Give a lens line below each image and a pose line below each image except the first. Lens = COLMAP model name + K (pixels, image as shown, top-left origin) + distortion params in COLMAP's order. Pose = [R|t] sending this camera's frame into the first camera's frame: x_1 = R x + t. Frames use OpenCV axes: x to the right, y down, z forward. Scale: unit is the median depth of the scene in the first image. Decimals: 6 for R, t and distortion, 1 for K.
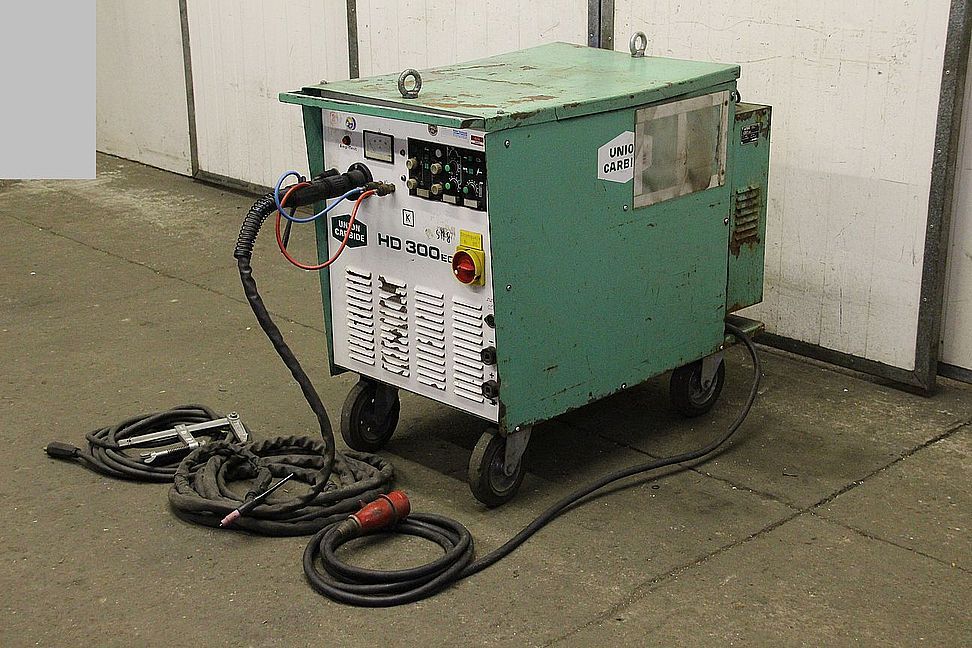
lens RADIAL K [[1503.3, 0, 486.0], [0, 1503.3, 324.0], [0, 0, 1]] dist [0.184491, 0.069159]
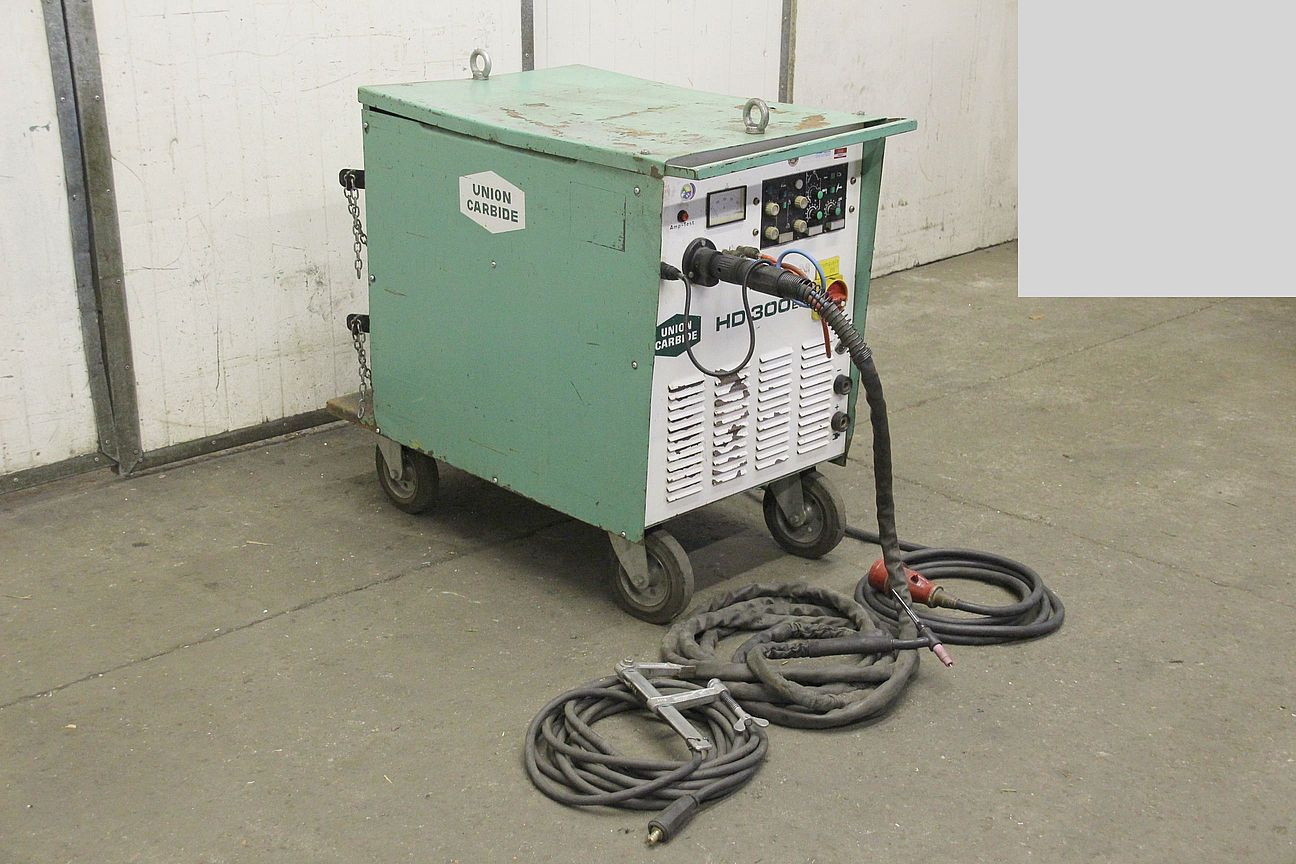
lens RADIAL K [[1784.4, 0, 648.0], [0, 1784.4, 432.0], [0, 0, 1]] dist [0.039493, 0.799306]
pose [[0.009422, -0.328006, 0.944628, -0.995735], [0.298203, 0.902608, 0.310441, -0.313561], [-0.954456, 0.278766, 0.106317, 0.969259]]
